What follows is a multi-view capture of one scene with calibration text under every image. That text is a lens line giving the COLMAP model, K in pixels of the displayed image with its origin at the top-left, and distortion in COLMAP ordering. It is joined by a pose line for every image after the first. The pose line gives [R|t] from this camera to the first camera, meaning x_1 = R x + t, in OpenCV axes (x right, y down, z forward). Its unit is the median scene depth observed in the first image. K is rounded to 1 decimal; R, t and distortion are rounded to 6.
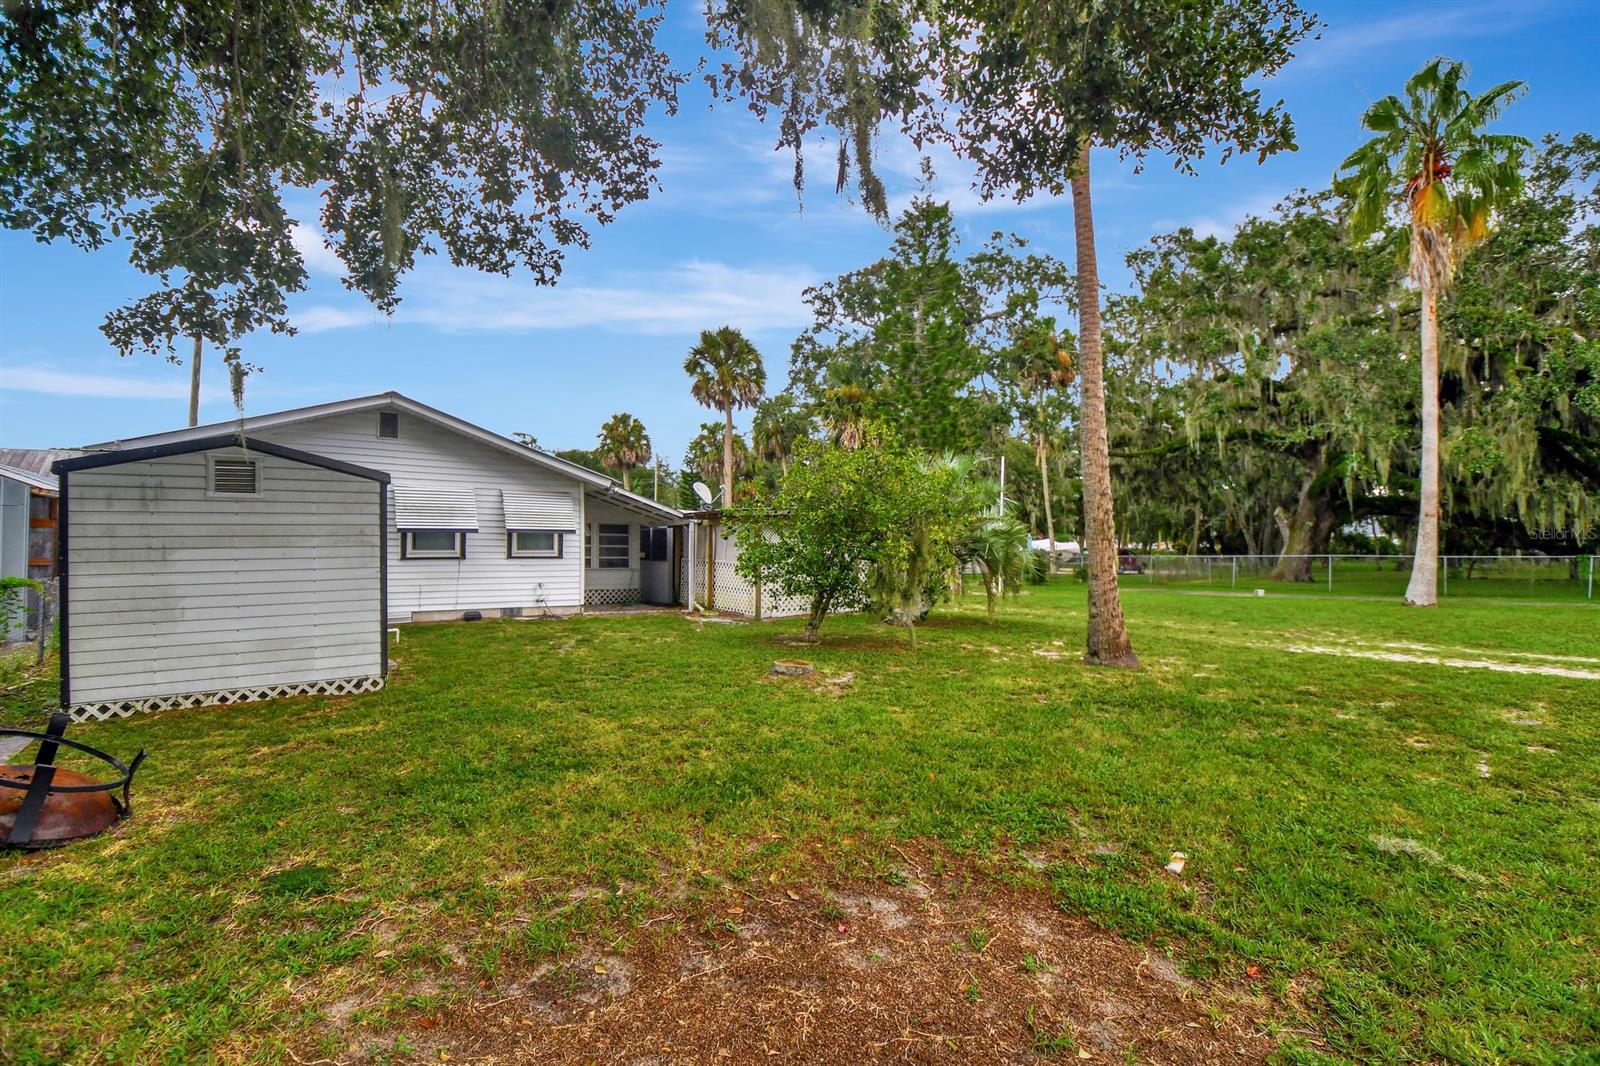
lens RADIAL K [[765.4, 0, 800.0], [0, 765.4, 533.0], [0, 0, 1]] dist [-0.026493, -0.000354]
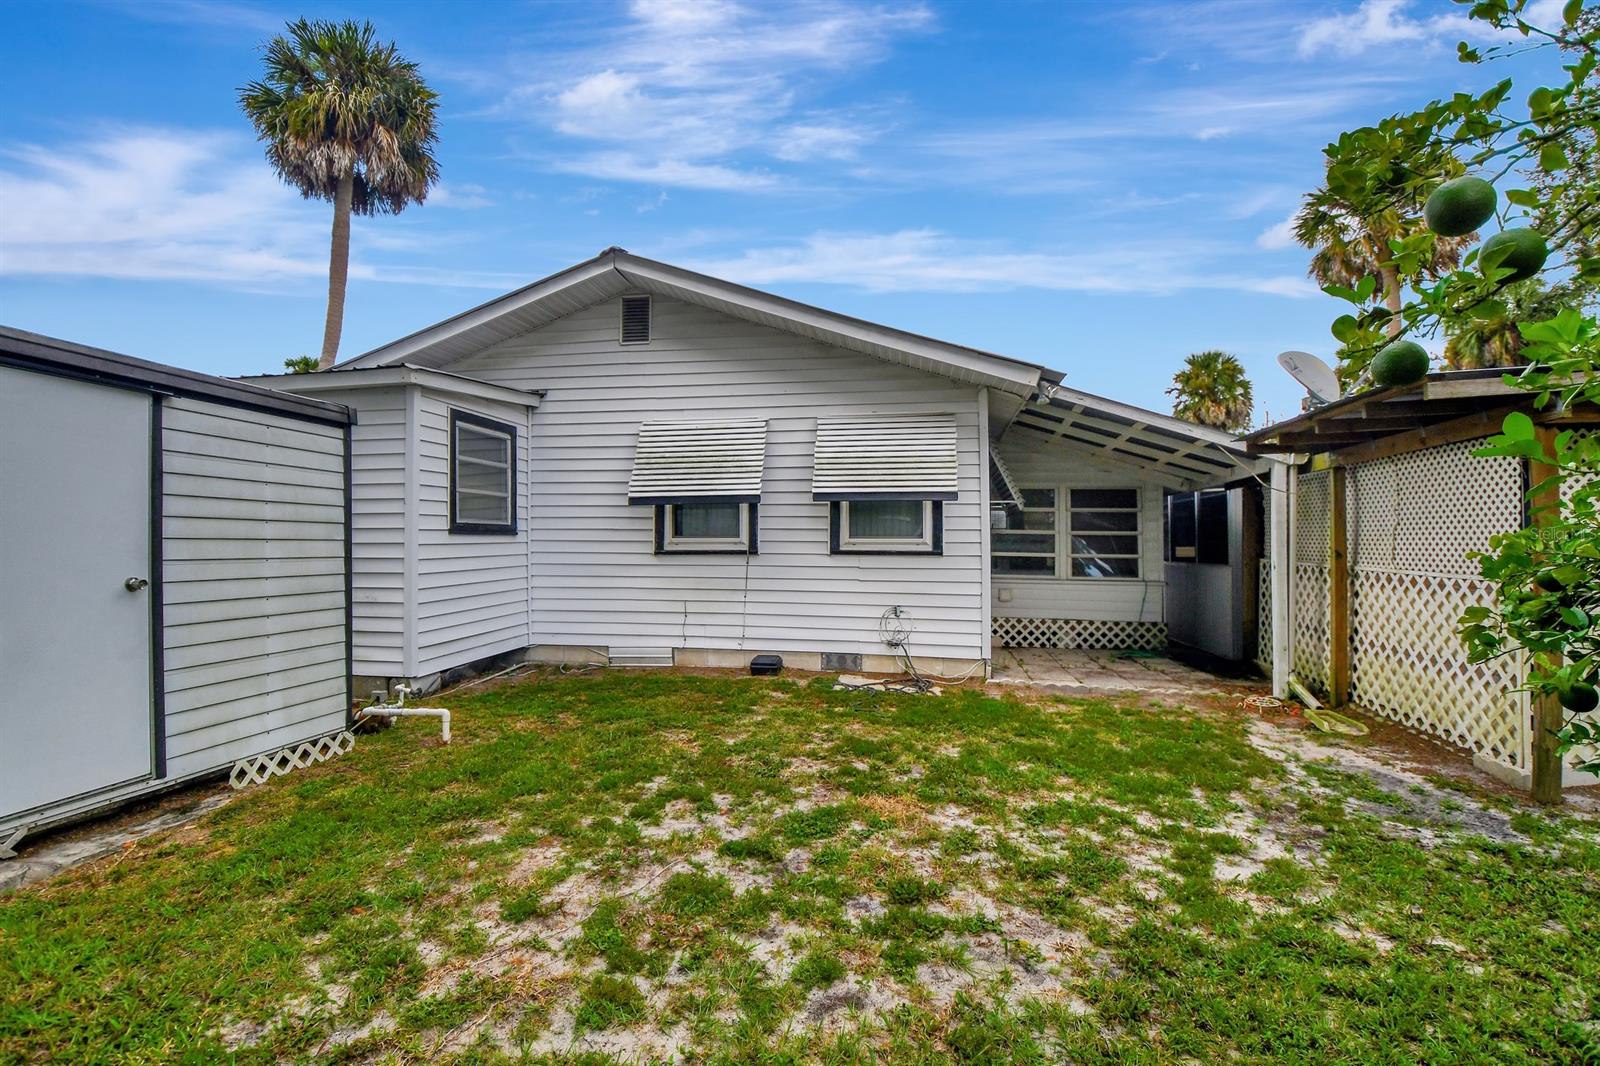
lens RADIAL K [[716.9, 0, 800.0], [0, 716.9, 533.0], [0, 0, 1]] dist [-0.023317, -0.000310]
pose [[0.701527, -0.009077, -0.712585, -0.059257], [0.008890, 0.999953, -0.003985, 0.019279], [0.712587, -0.003539, 0.701574, 0.595715]]
